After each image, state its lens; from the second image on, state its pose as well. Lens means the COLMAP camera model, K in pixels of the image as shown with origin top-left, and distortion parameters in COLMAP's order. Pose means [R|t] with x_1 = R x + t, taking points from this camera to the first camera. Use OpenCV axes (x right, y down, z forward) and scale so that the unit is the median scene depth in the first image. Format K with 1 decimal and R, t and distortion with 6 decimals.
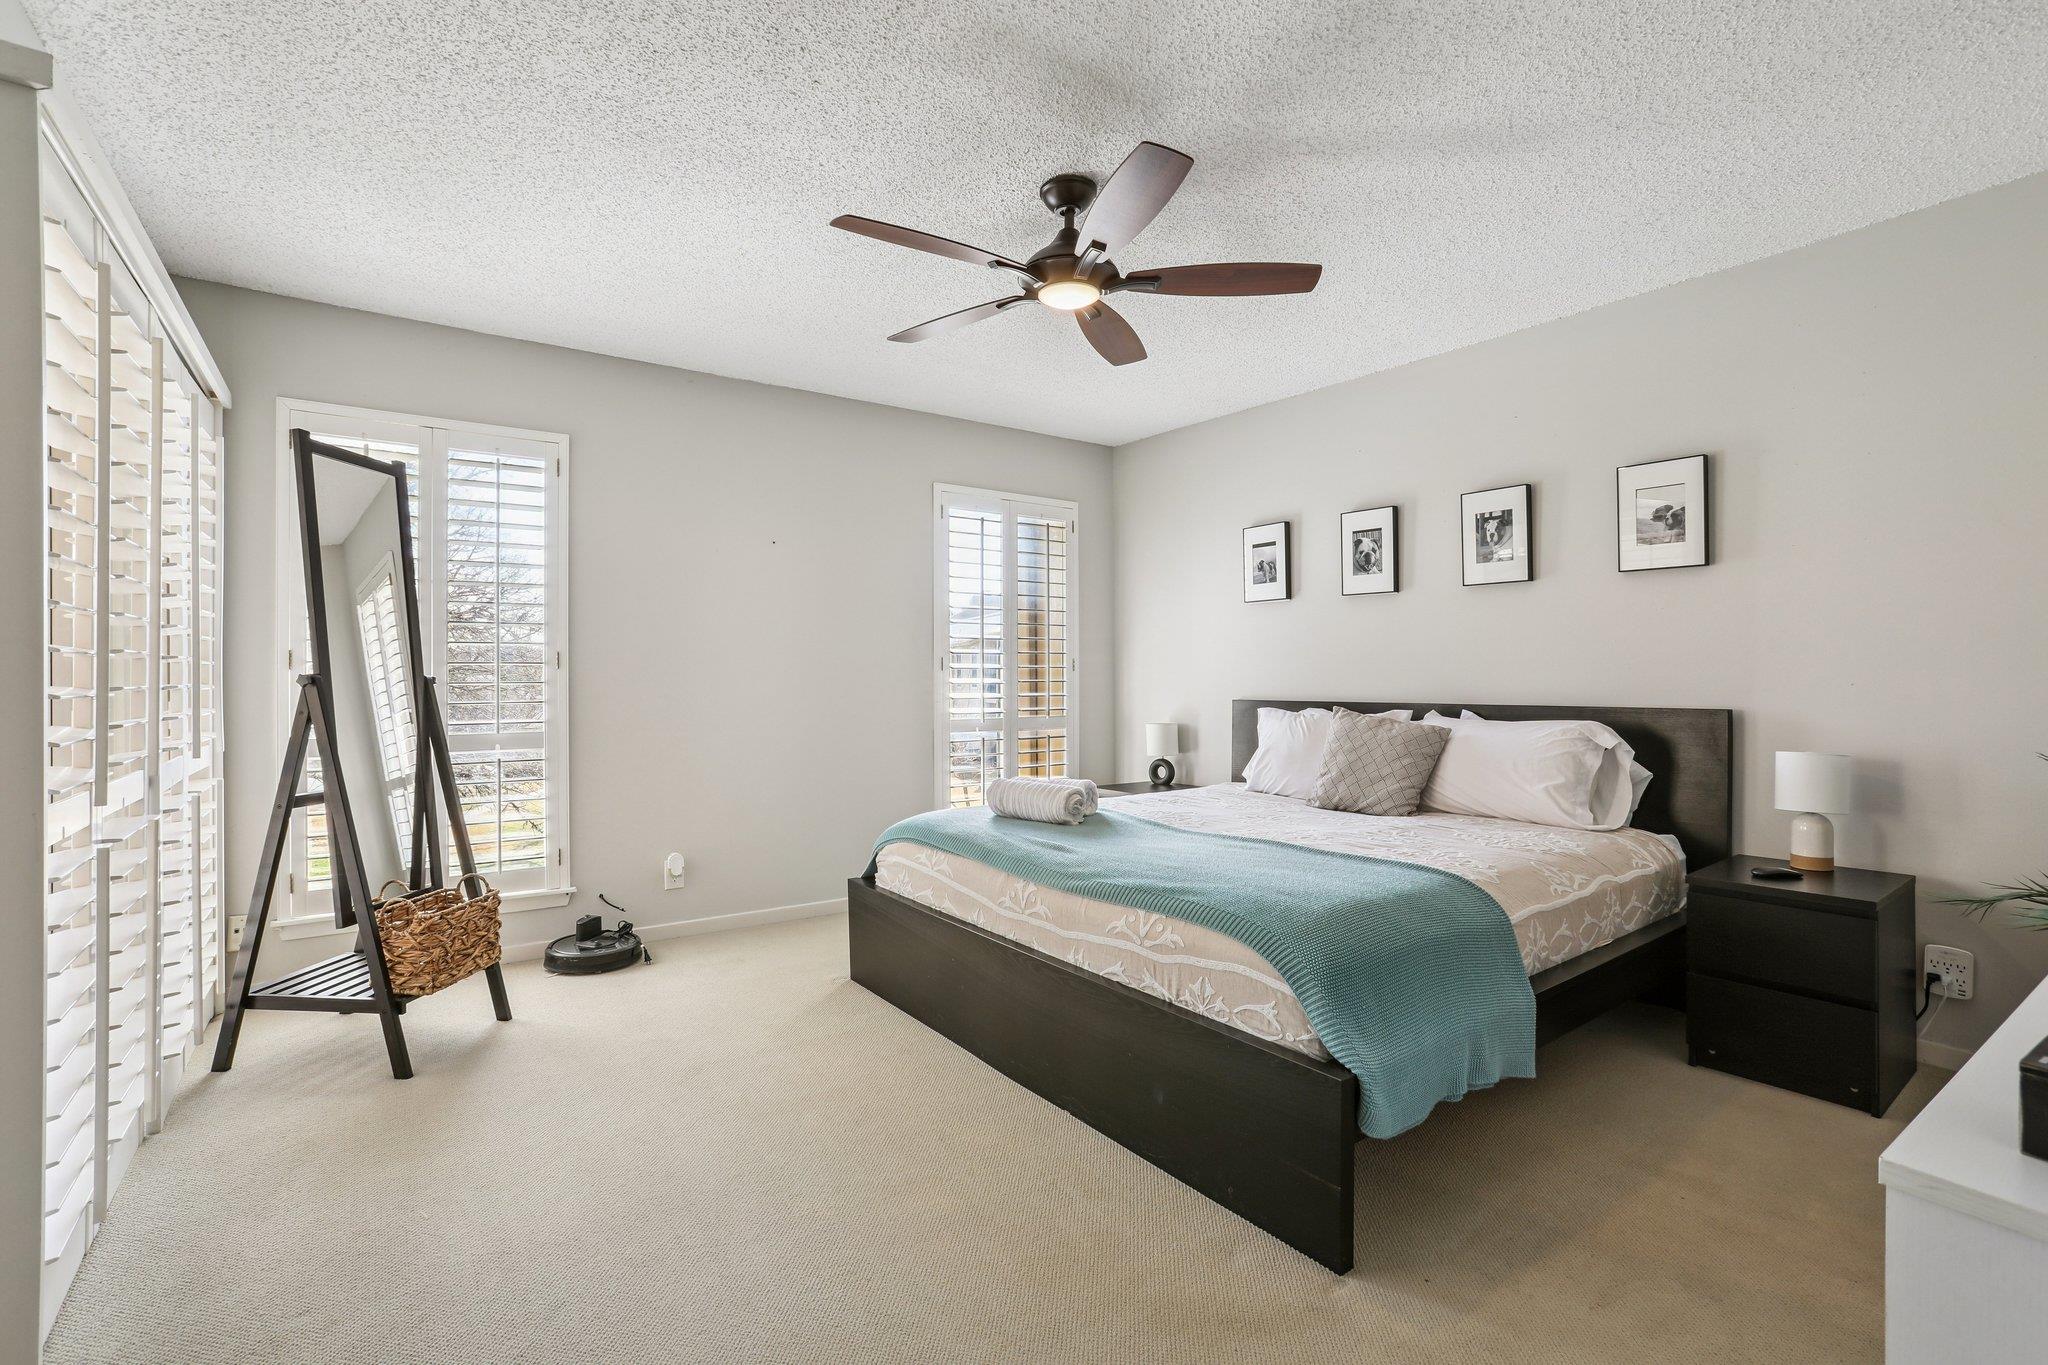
lens RADIAL K [[922.9, 0, 1027.1], [0, 922.9, 680.9], [0, 0, 1]] dist [-0.014178, 0.000979]
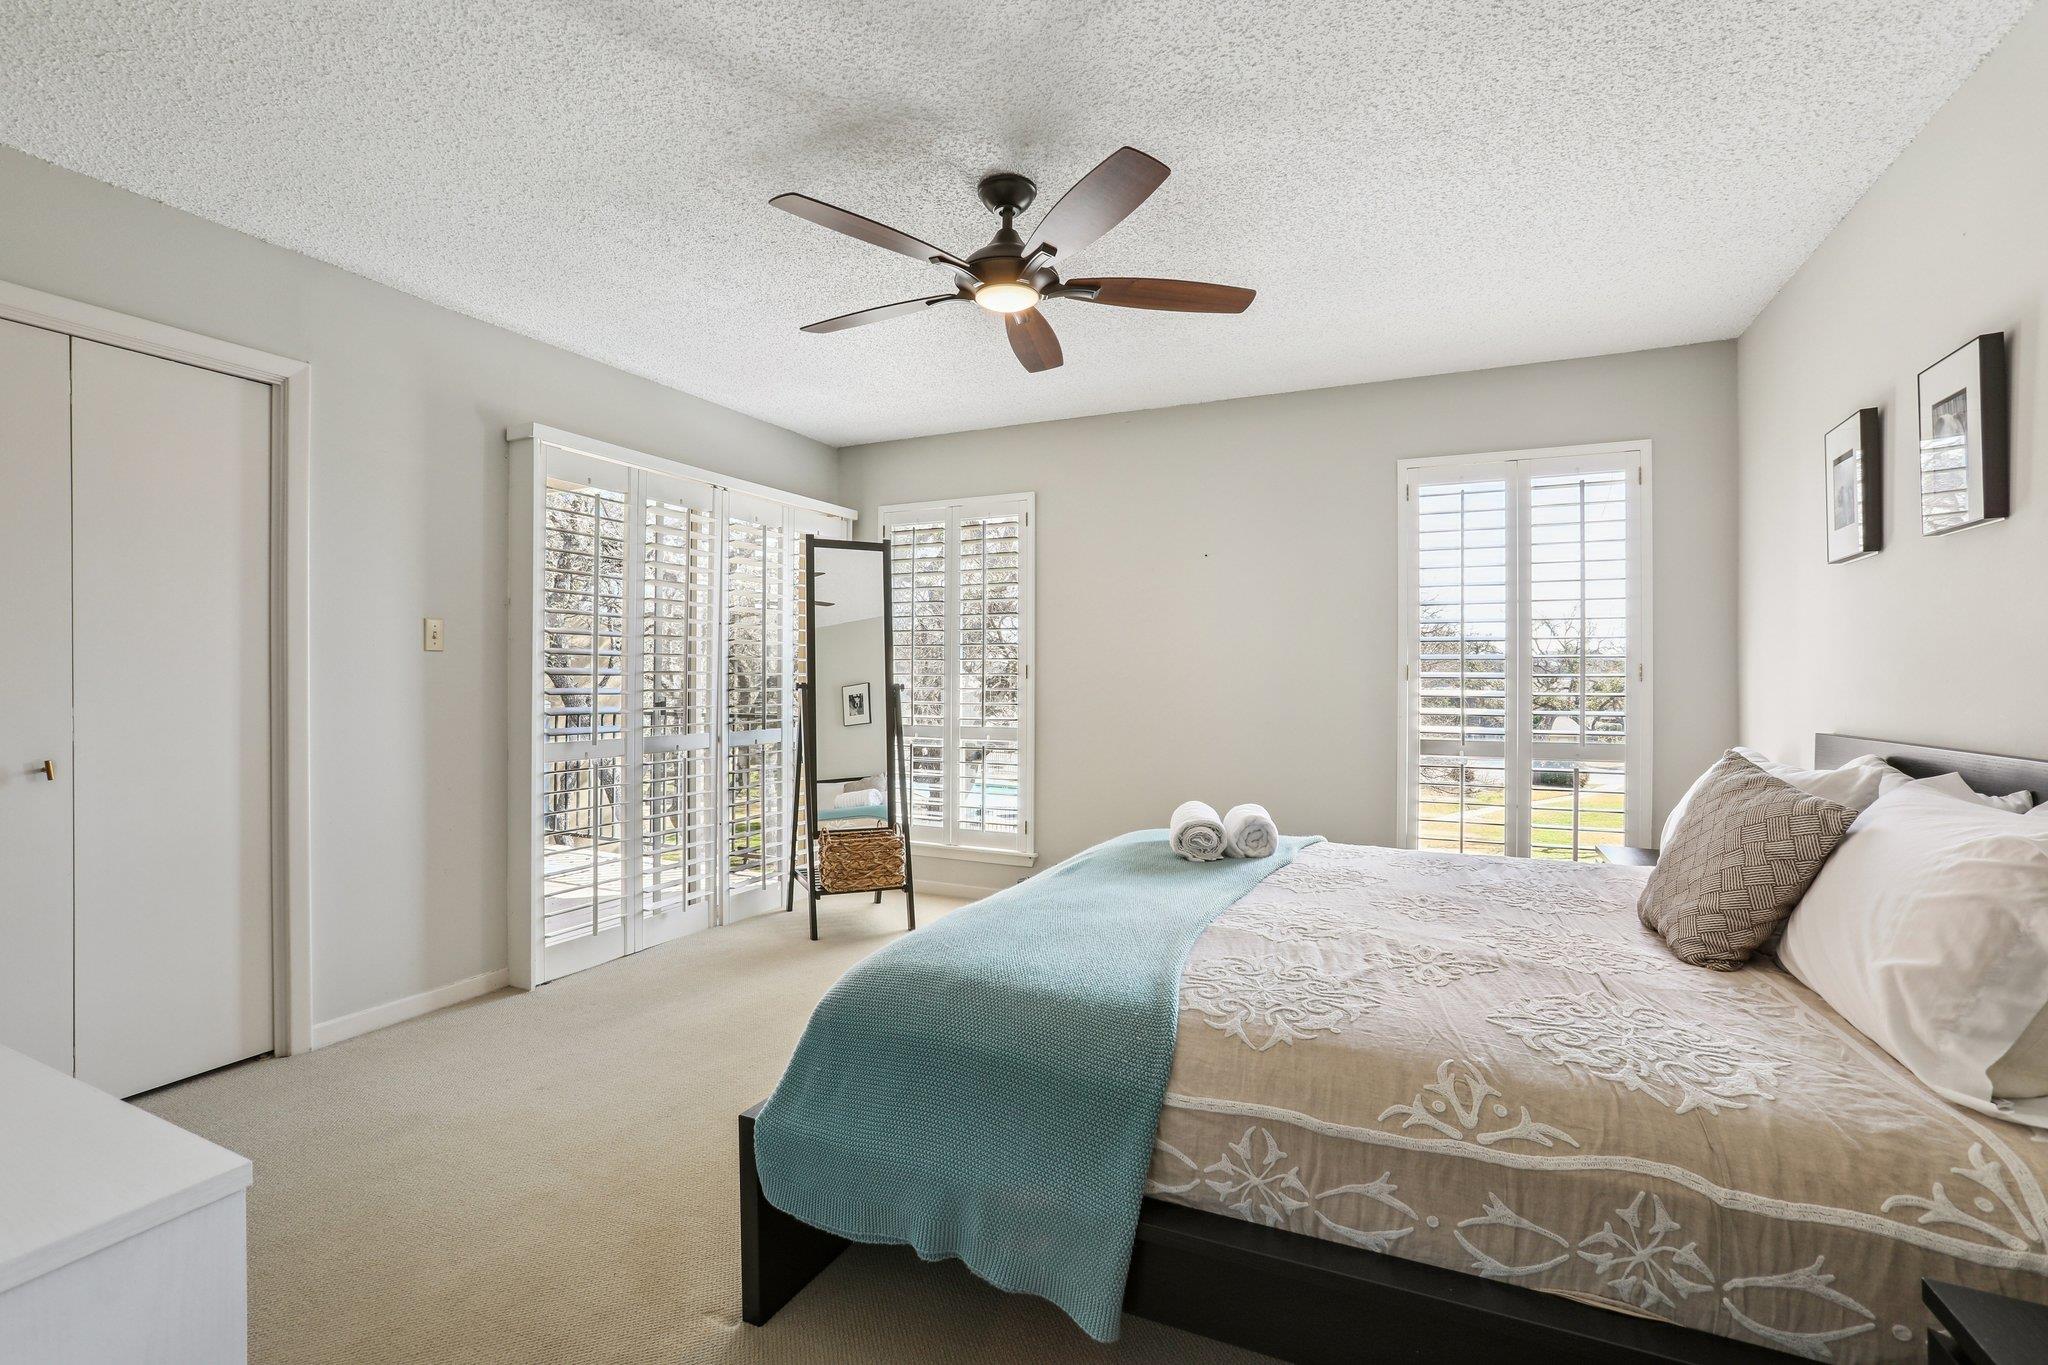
lens RADIAL K [[922.9, 0, 1020.2], [0, 922.9, 672.1], [0, 0, 1]] dist [-0.014178, 0.000979]
pose [[0.483644, -0.004753, -0.875252, 0.725844], [-0.016014, 0.999770, -0.014278, -0.004571], [0.875118, 0.020922, 0.483456, 0.447278]]
